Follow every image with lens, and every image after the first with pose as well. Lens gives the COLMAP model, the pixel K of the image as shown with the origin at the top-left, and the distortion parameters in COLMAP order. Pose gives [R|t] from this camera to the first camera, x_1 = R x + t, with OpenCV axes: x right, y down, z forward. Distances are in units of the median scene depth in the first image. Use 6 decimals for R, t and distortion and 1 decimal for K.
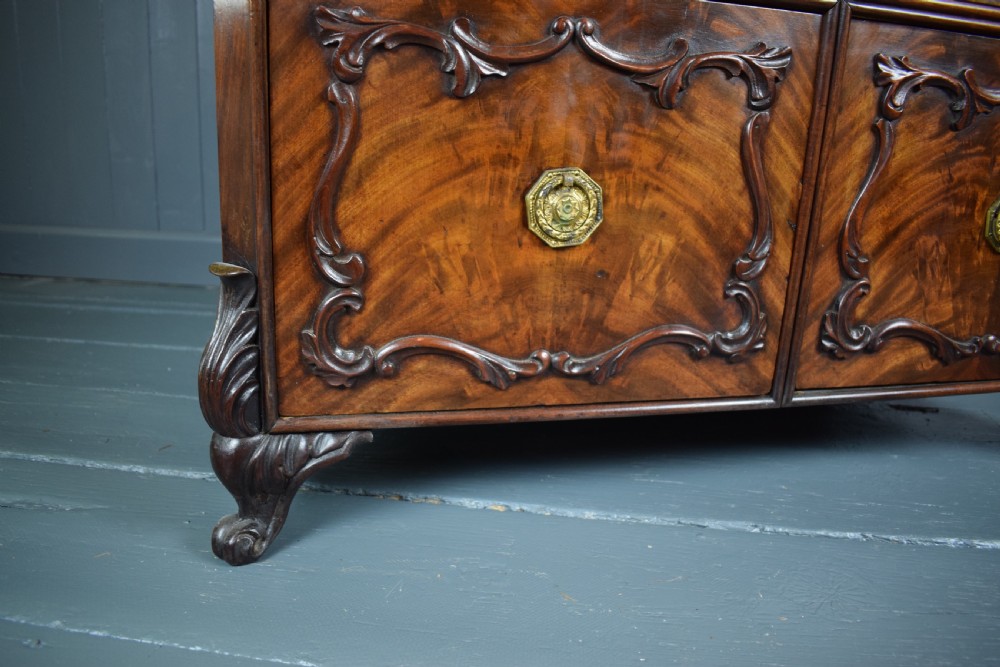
lens RADIAL K [[782.3, 0, 500.0], [0, 782.3, 333.5], [0, 0, 1]] dist [-0.110208, 0.044358]
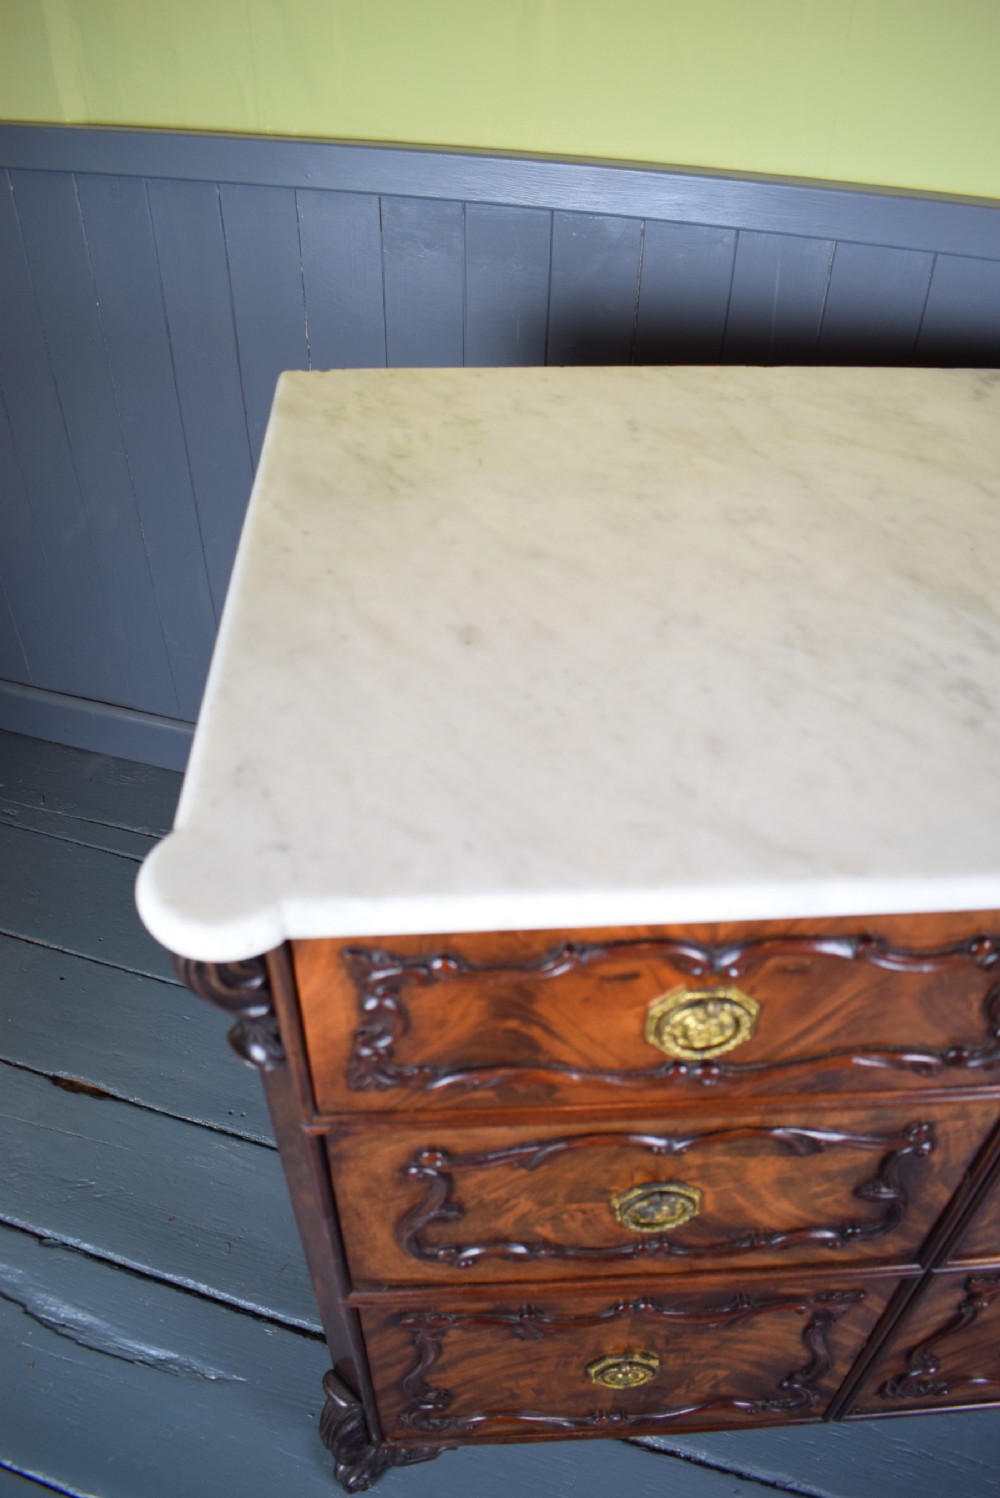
lens RADIAL K [[1171.8, 0, 500.0], [0, 1171.8, 749.0], [0, 0, 1]] dist [-0.110208, 0.044358]
pose [[0.980876, 0.097412, -0.168501, 0.094334], [-0.017225, 0.905792, 0.423373, -1.619893], [0.193868, -0.412374, 0.890148, -0.117895]]
